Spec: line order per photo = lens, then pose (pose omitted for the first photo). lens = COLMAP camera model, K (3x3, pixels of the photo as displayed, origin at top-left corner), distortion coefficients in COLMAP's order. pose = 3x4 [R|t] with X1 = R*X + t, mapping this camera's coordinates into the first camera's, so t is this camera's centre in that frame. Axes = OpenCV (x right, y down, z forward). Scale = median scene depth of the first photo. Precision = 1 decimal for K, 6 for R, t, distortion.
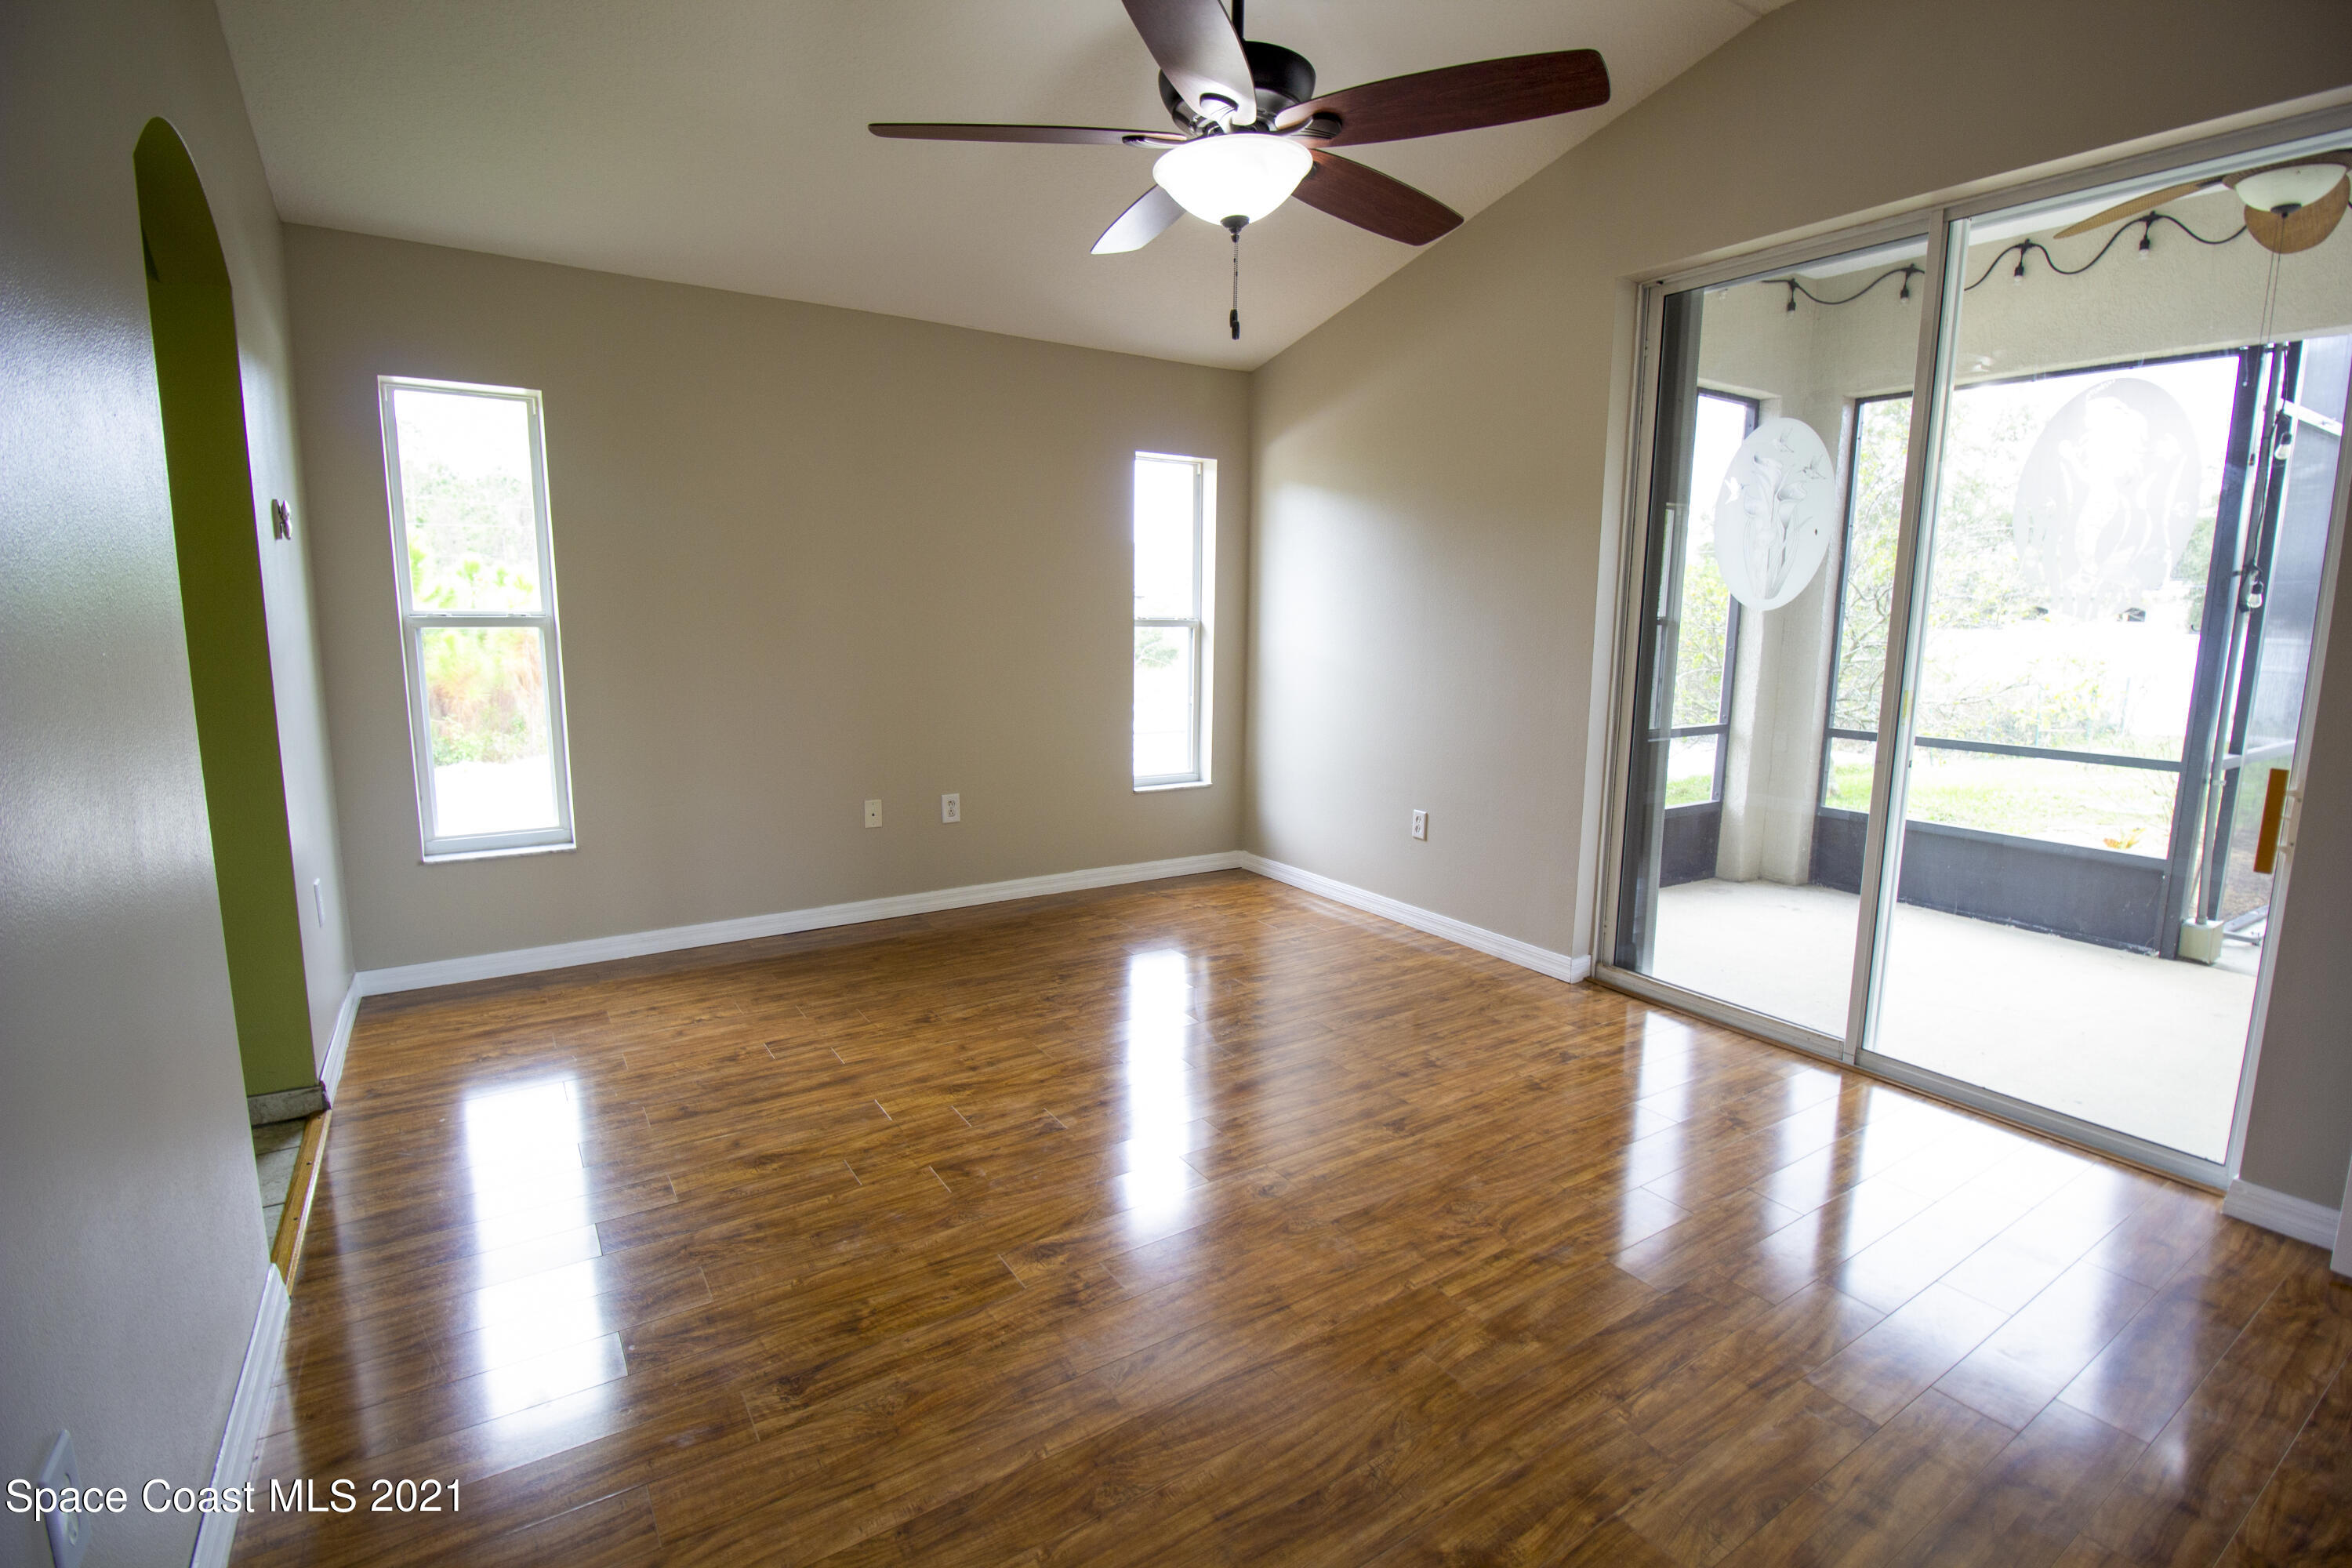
lens RADIAL K [[1091.6, 0, 1192.0], [0, 1091.6, 771.7], [0, 0, 1]] dist [0.001014, -0.014885]
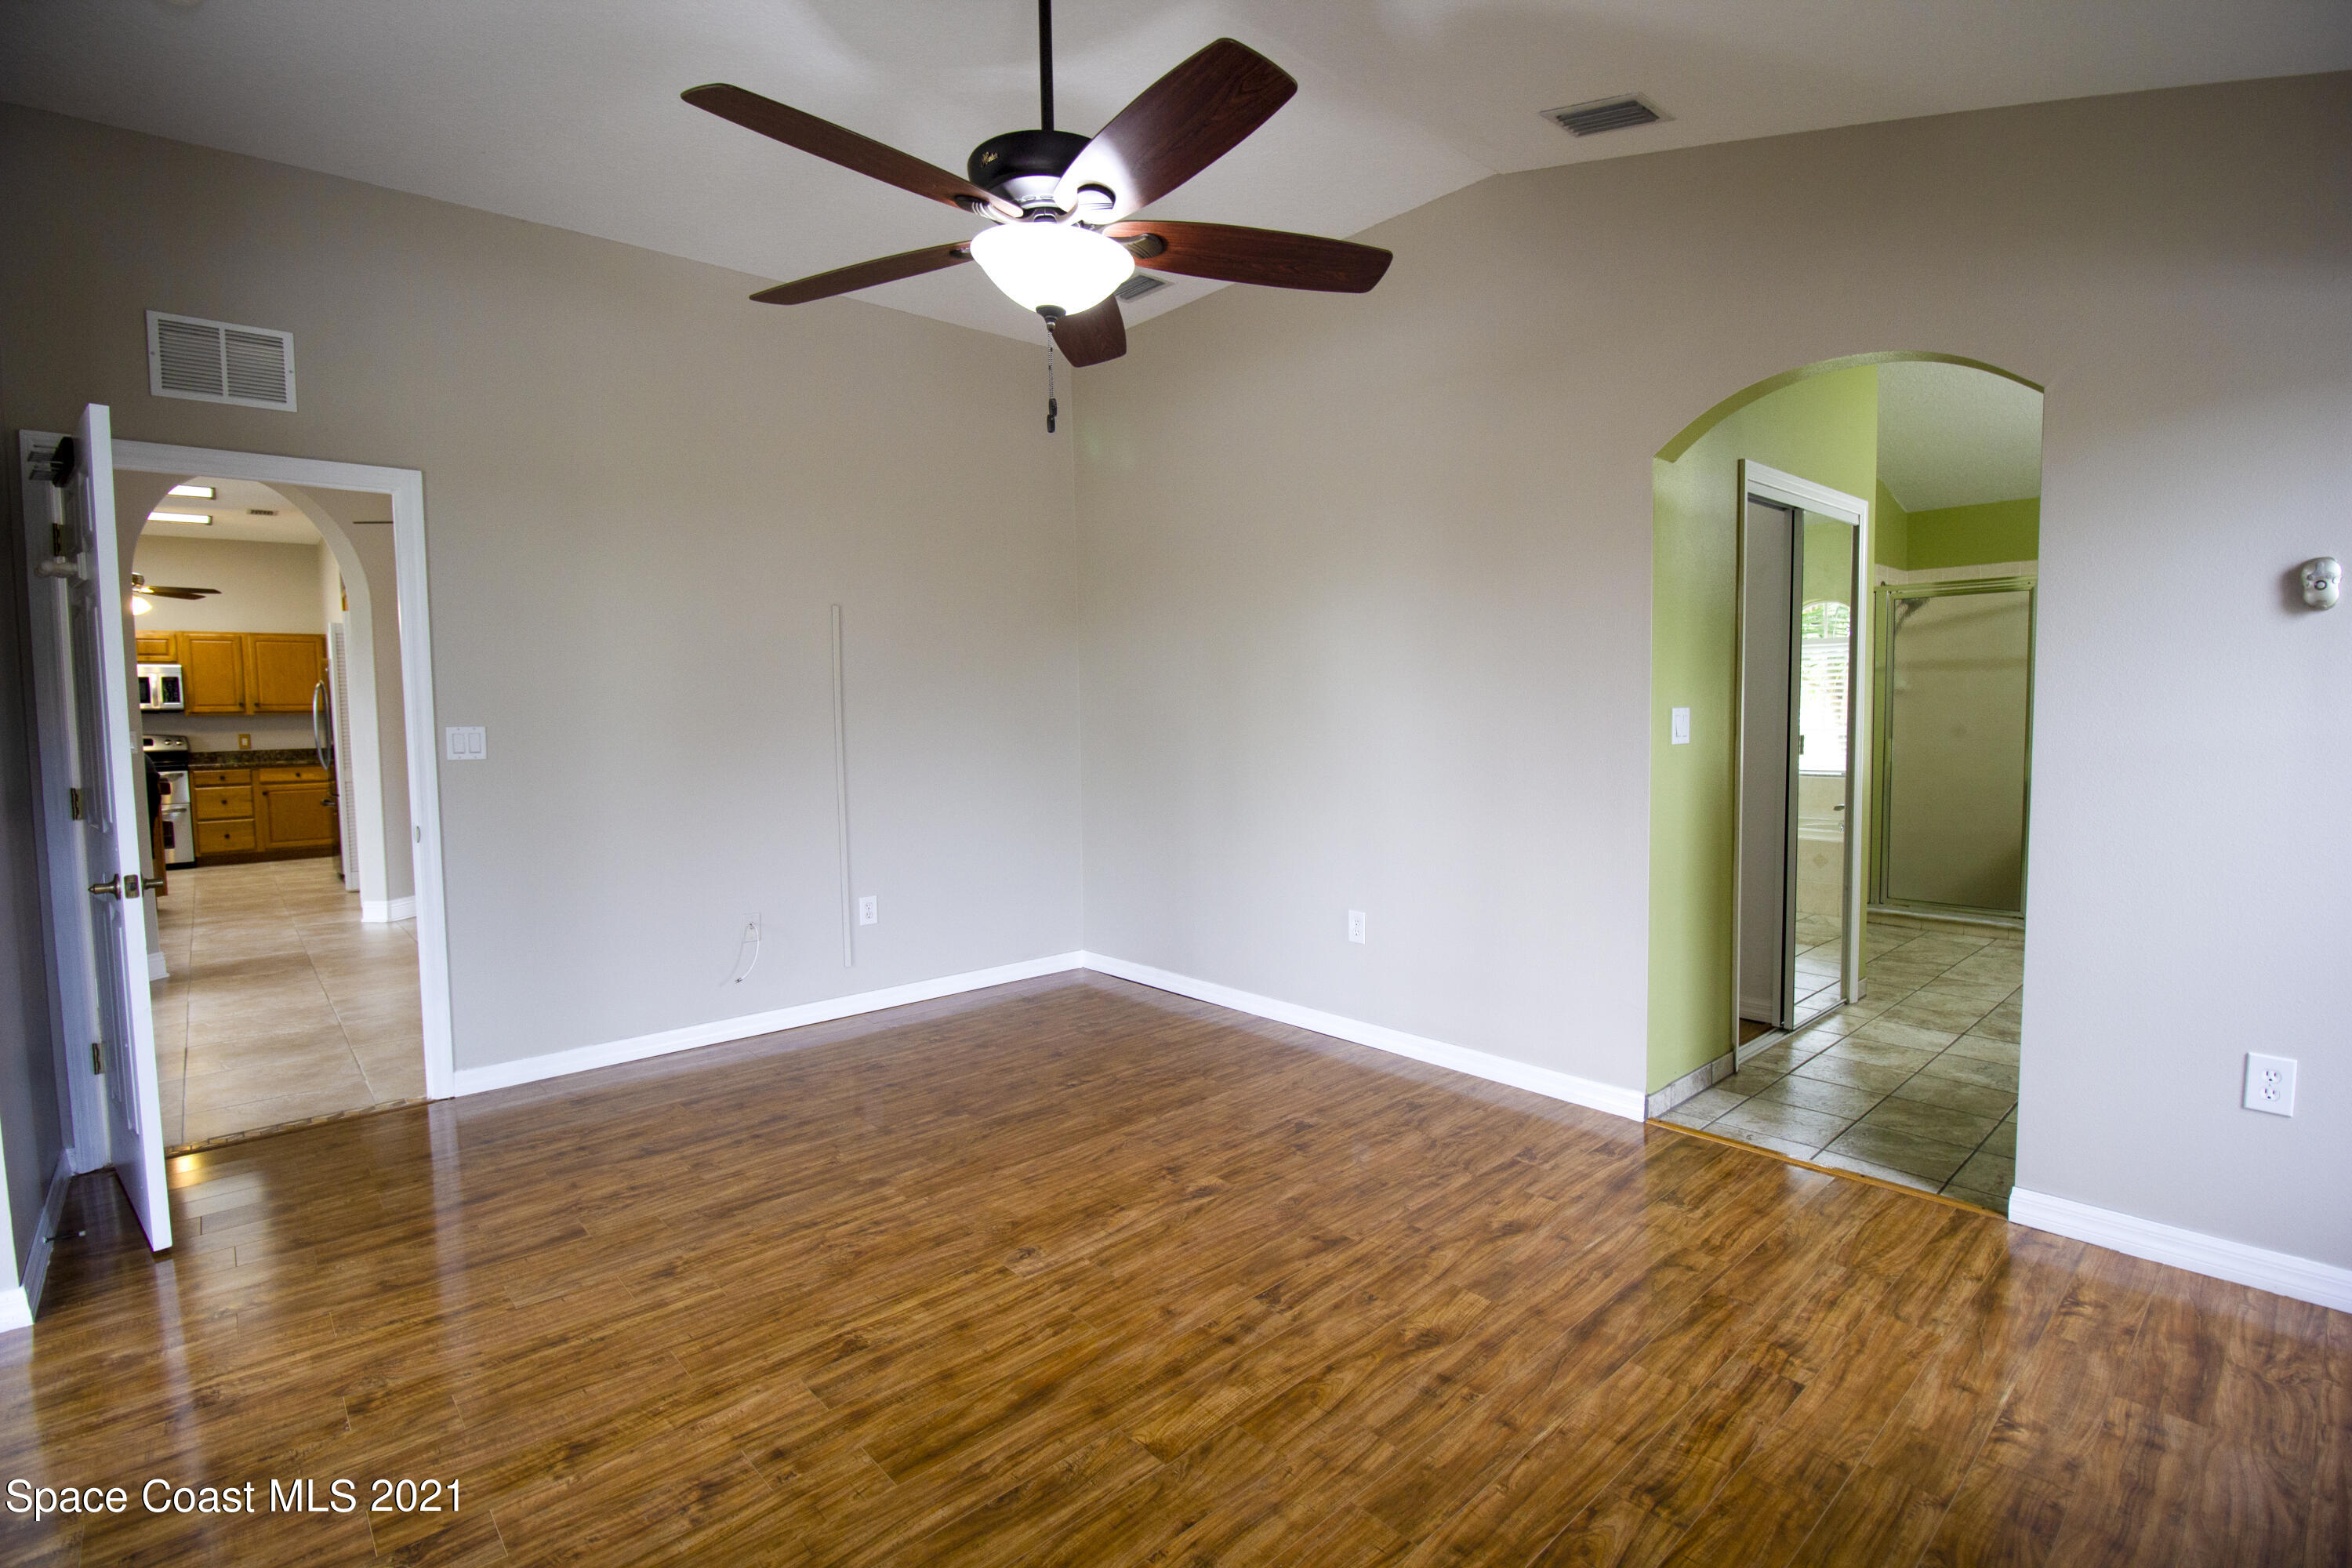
lens RADIAL K [[1096.6, 0, 1193.3], [0, 1096.6, 773.2], [0, 0, 1]] dist [-0.000484, -0.014537]
pose [[-0.988416, 0.012003, -0.151296, 0.055284], [-0.020167, 0.977641, 0.209310, -0.252155], [0.150425, 0.209937, -0.966074, 1.686395]]
